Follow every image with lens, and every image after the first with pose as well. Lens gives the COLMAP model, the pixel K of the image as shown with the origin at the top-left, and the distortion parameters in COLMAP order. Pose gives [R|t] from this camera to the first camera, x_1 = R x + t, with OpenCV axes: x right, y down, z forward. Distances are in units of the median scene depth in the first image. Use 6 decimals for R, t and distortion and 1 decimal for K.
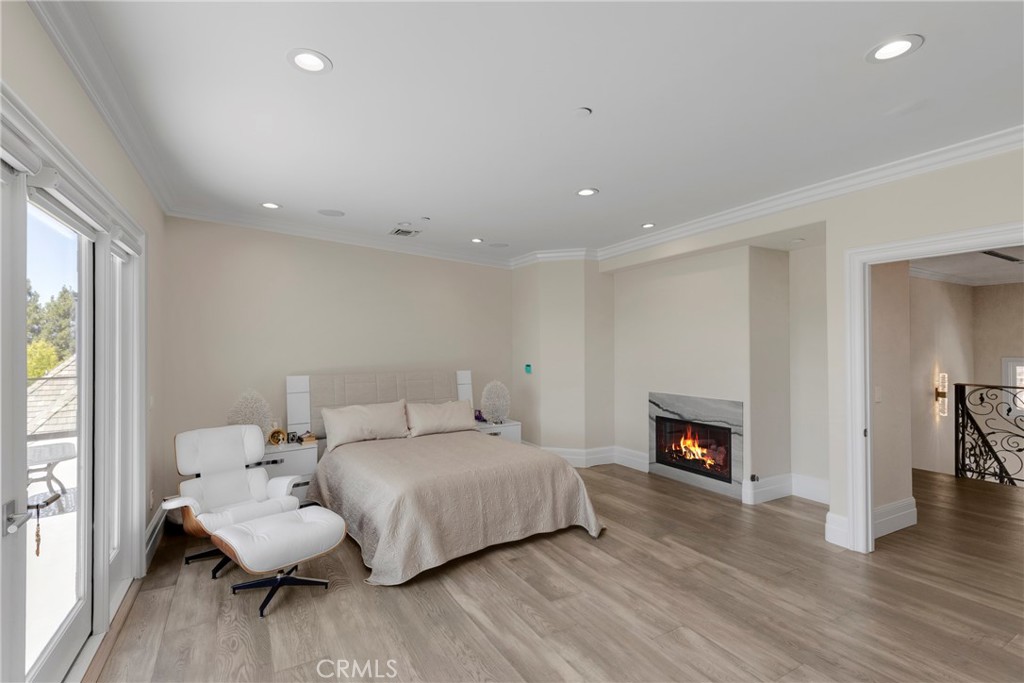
lens RADIAL K [[465.3, 0, 510.5], [0, 465.3, 342.7], [0, 0, 1]] dist [0.000711, 0.000586]
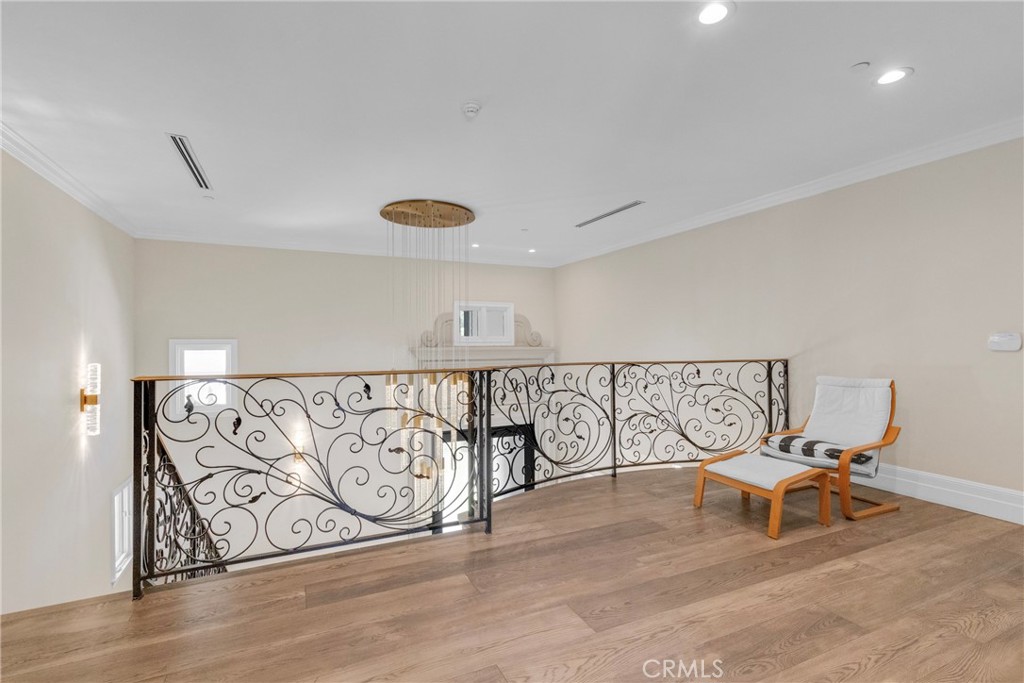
lens RADIAL K [[465.3, 0, 508.5], [0, 465.3, 339.9], [0, 0, 1]] dist [0.000711, 0.000586]
pose [[0.077435, 0.003149, 0.996992, 0.451410], [-0.004104, 0.999988, -0.002840, 0.041966], [-0.996989, -0.003871, 0.077447, 0.509530]]
